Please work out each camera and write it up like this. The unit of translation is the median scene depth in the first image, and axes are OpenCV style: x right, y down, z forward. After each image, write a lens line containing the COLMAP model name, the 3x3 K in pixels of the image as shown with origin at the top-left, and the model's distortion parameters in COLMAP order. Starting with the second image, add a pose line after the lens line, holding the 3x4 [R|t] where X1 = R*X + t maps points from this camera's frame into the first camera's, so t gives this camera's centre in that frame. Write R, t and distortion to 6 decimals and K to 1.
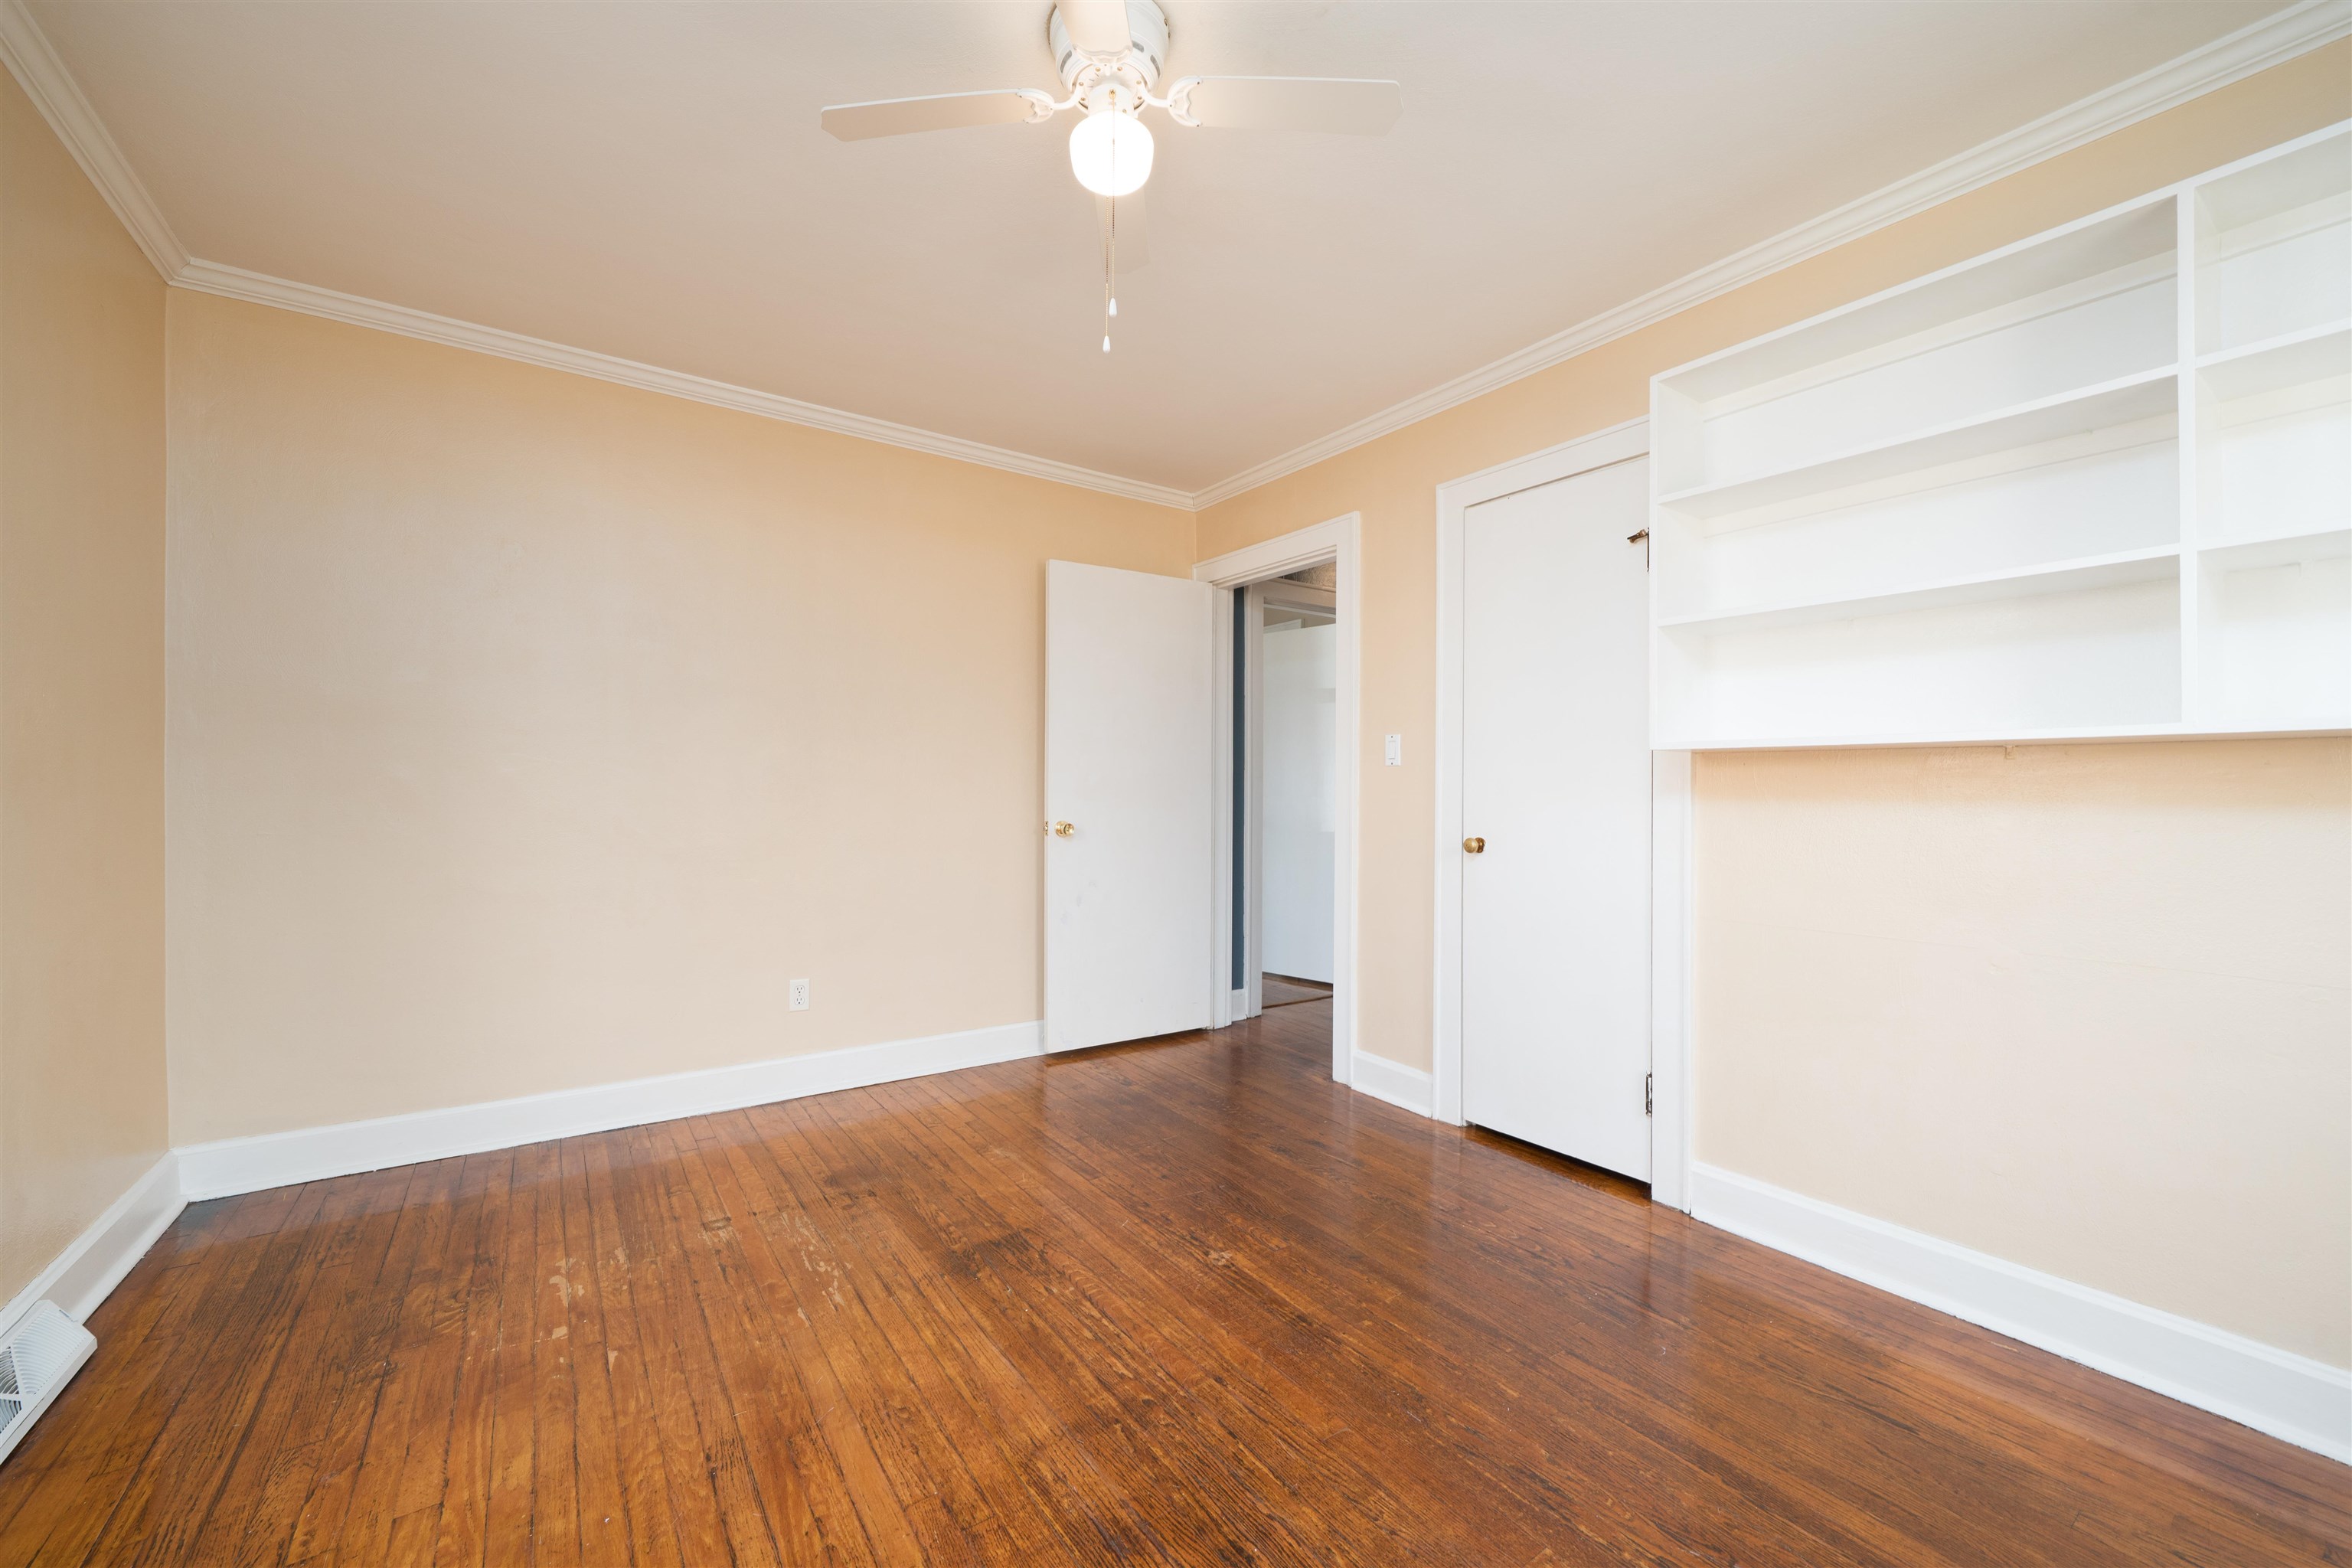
lens RADIAL K [[908.7, 0, 1168.3], [0, 908.7, 779.6], [0, 0, 1]] dist [-0.000908, -0.000175]
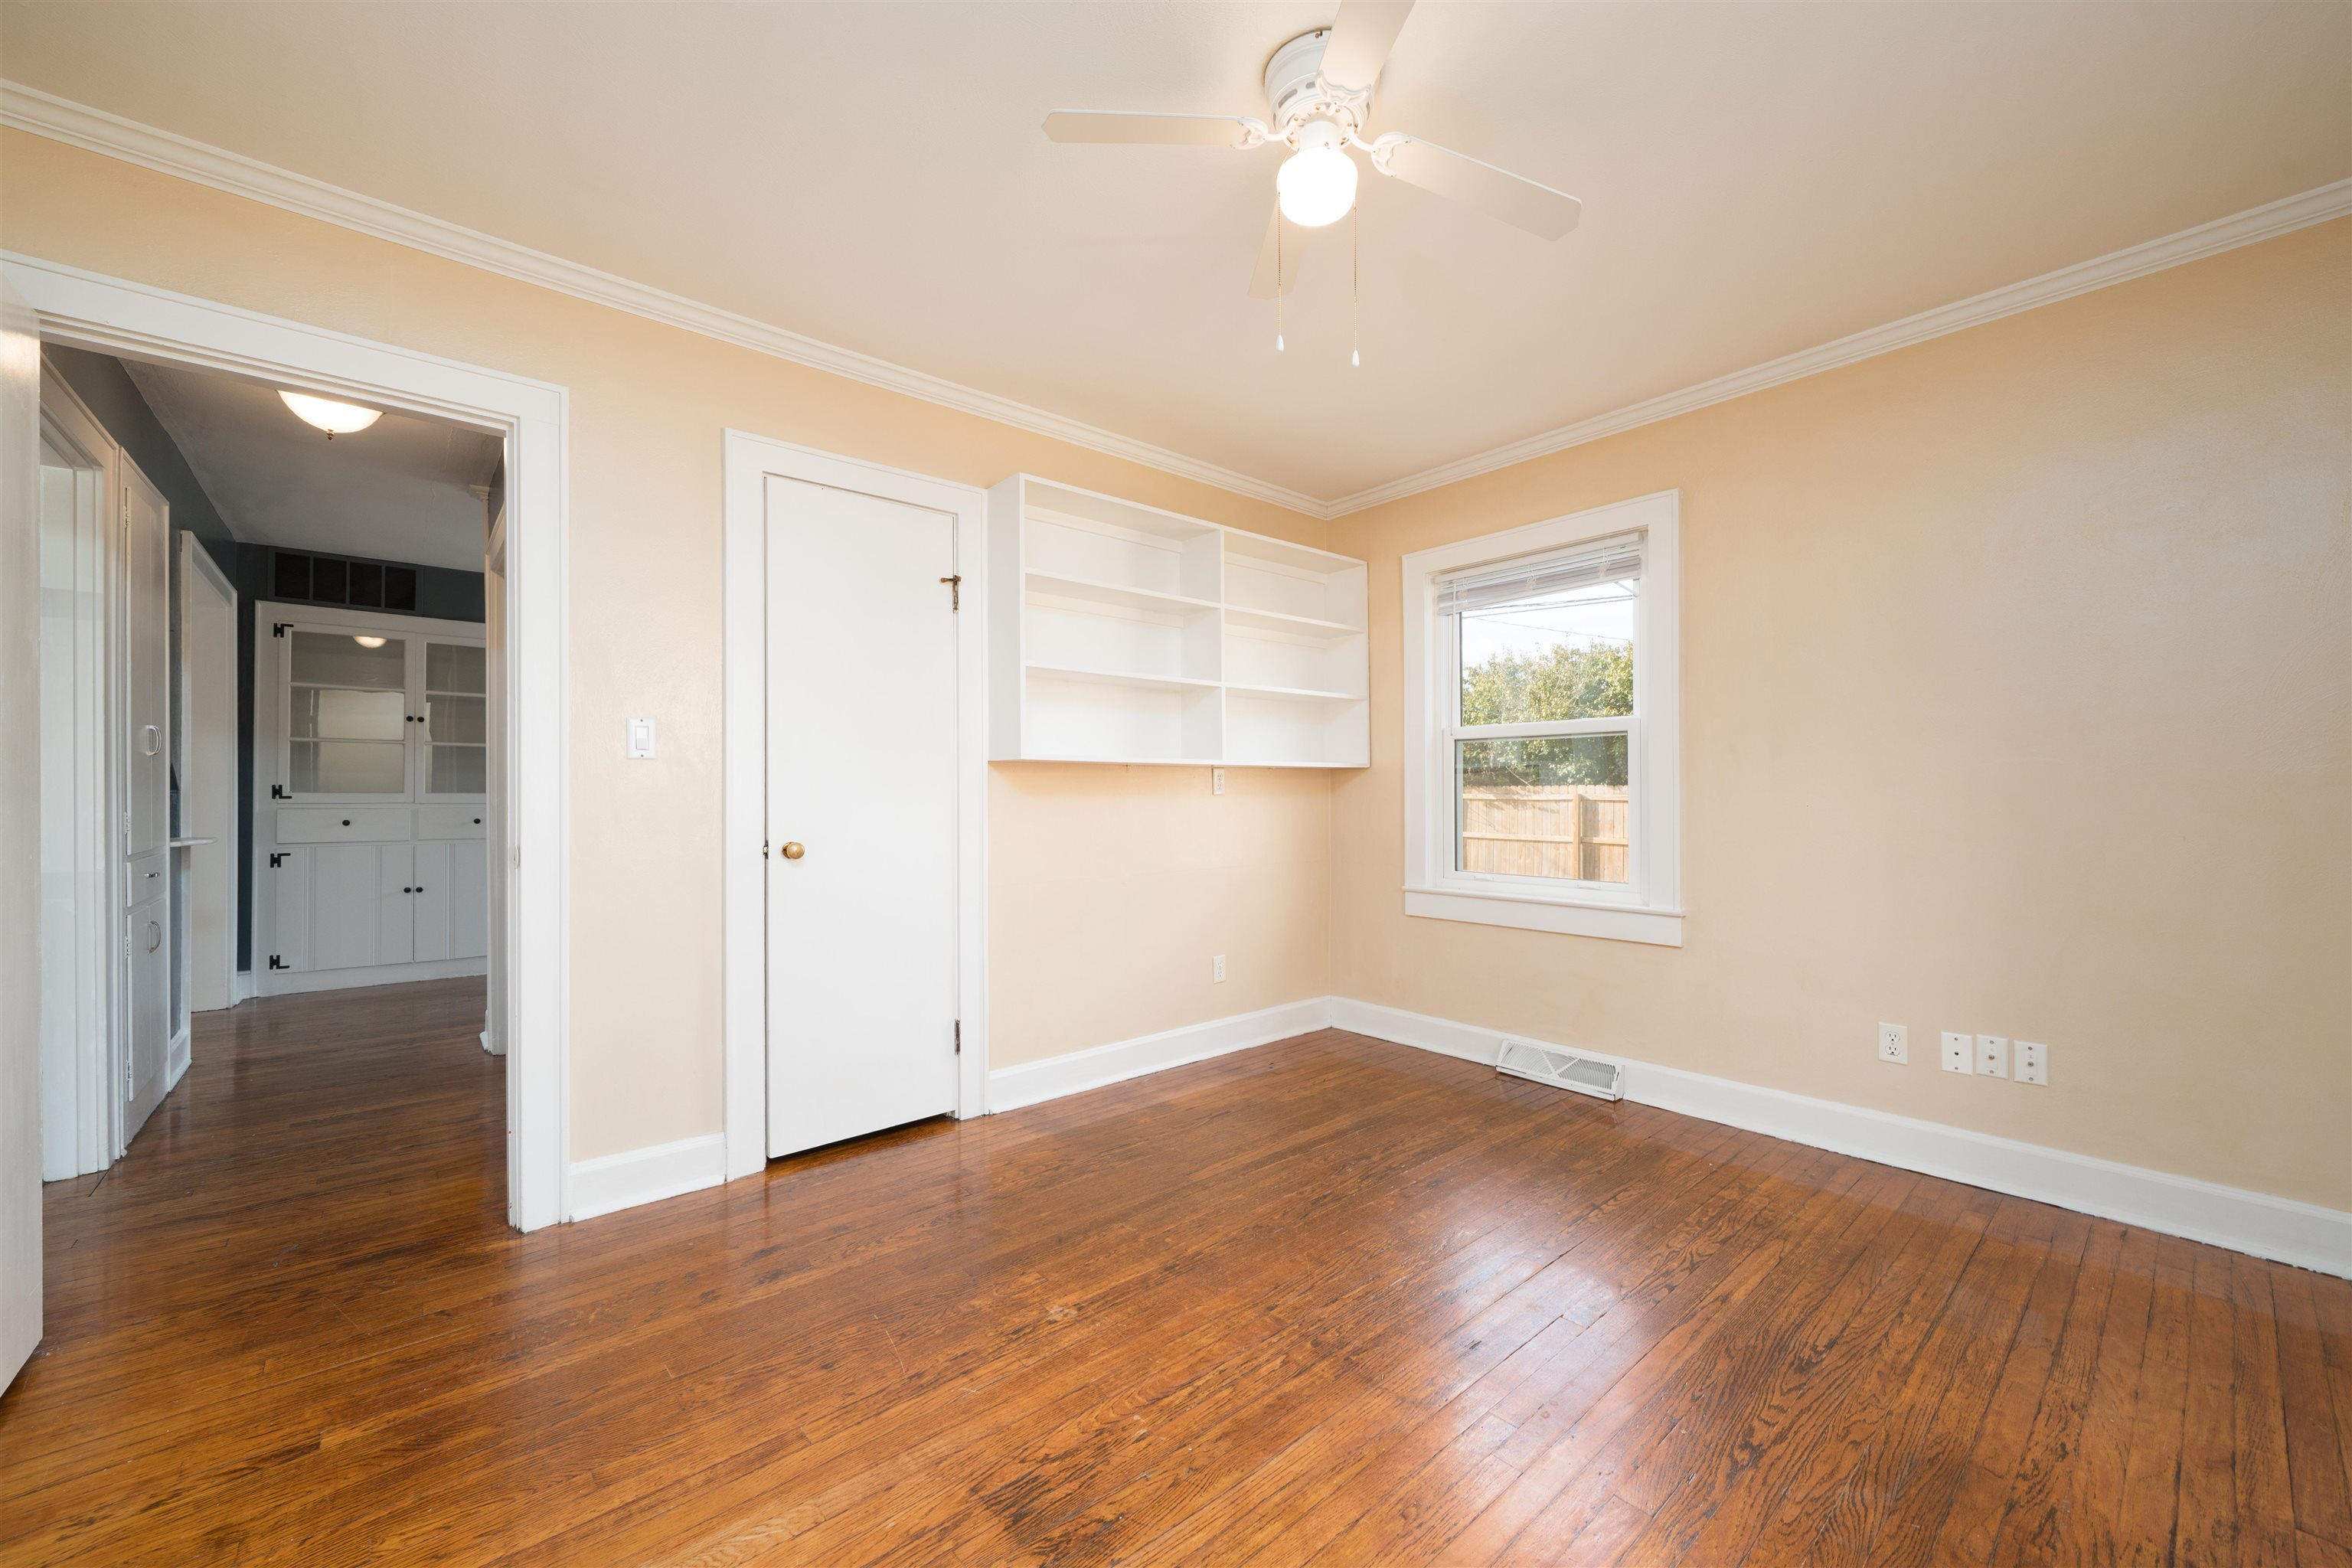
lens RADIAL K [[908.7, 0, 1168.3], [0, 908.7, 779.6], [0, 0, 1]] dist [-0.000908, -0.000175]
pose [[-0.100972, 0.005103, 0.994876, -0.985669], [-0.011769, 0.999911, -0.006323, 0.004079], [-0.994820, -0.012347, -0.100903, 1.151065]]
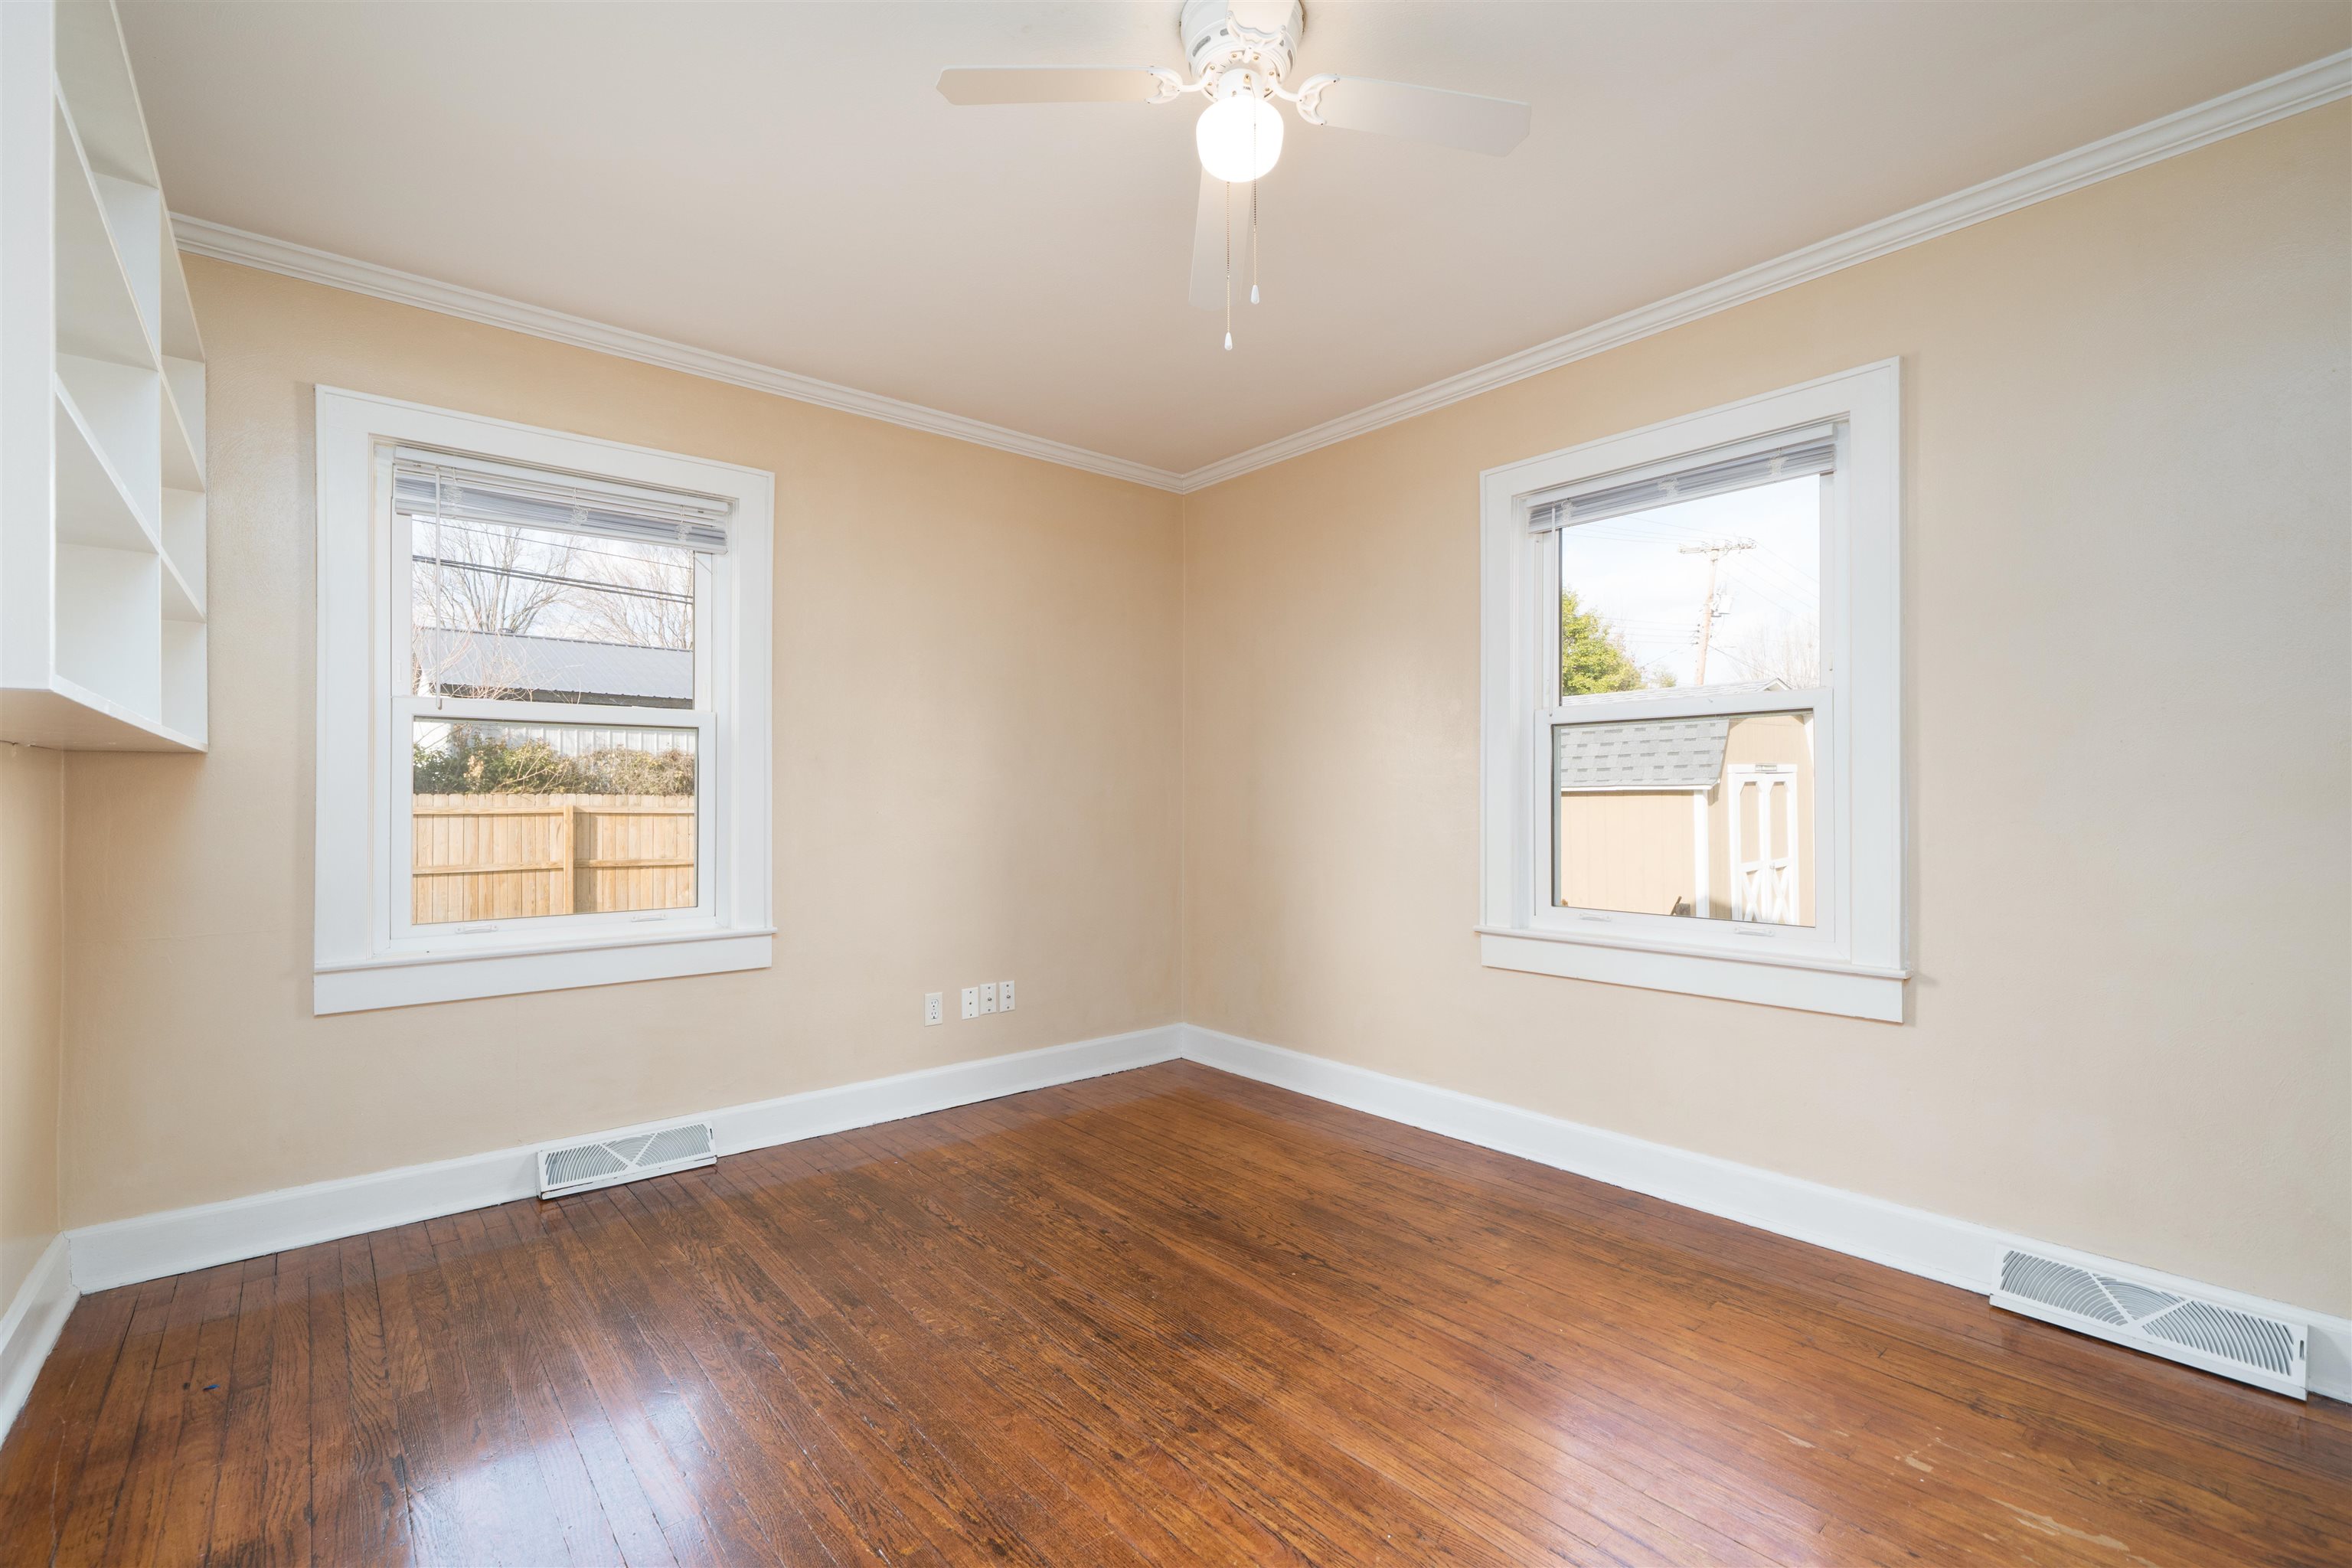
lens RADIAL K [[1026.2, 0, 1161.9], [0, 1026.2, 786.4], [0, 0, 1]] dist [0.001135, 0.000453]
pose [[-0.995861, -0.009794, -0.090363, 0.102001], [-0.007529, 0.999650, -0.025368, 0.022509], [0.090579, -0.024582, -0.995586, 1.867259]]
